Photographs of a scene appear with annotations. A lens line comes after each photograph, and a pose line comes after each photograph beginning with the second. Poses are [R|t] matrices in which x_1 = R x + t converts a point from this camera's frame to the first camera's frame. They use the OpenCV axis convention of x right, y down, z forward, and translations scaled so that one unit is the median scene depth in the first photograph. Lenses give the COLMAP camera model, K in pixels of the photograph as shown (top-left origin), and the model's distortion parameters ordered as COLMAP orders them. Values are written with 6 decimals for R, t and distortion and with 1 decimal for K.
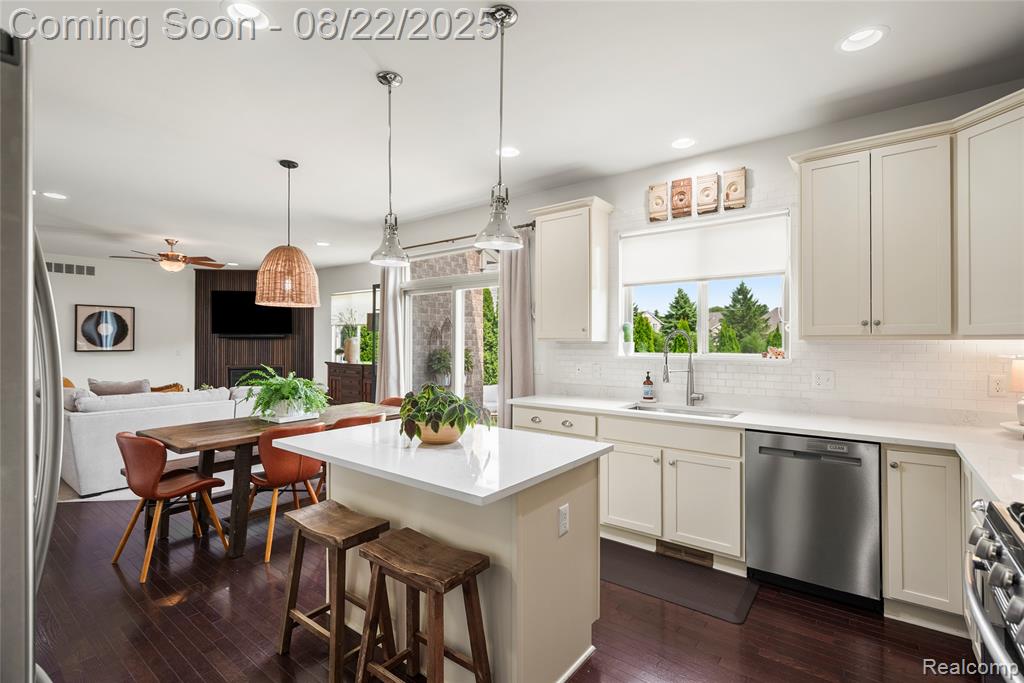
lens RADIAL K [[464.4, 0, 510.7], [0, 464.4, 339.7], [0, 0, 1]] dist [-0.010133, 0.004765]
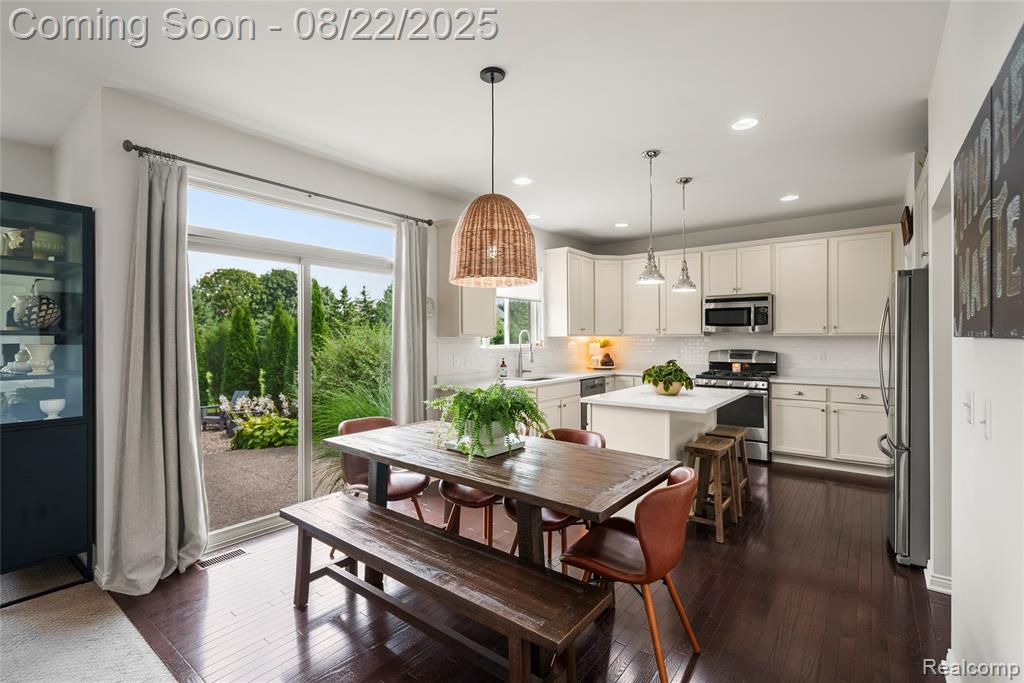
lens RADIAL K [[464.4, 0, 514.6], [0, 464.4, 339.6], [0, 0, 1]] dist [-0.010133, 0.004765]
pose [[-0.003625, -0.004197, 0.999985, -1.178601], [0.000599, 0.999991, 0.004199, 0.005086], [-0.999993, 0.000614, -0.003623, 0.990966]]
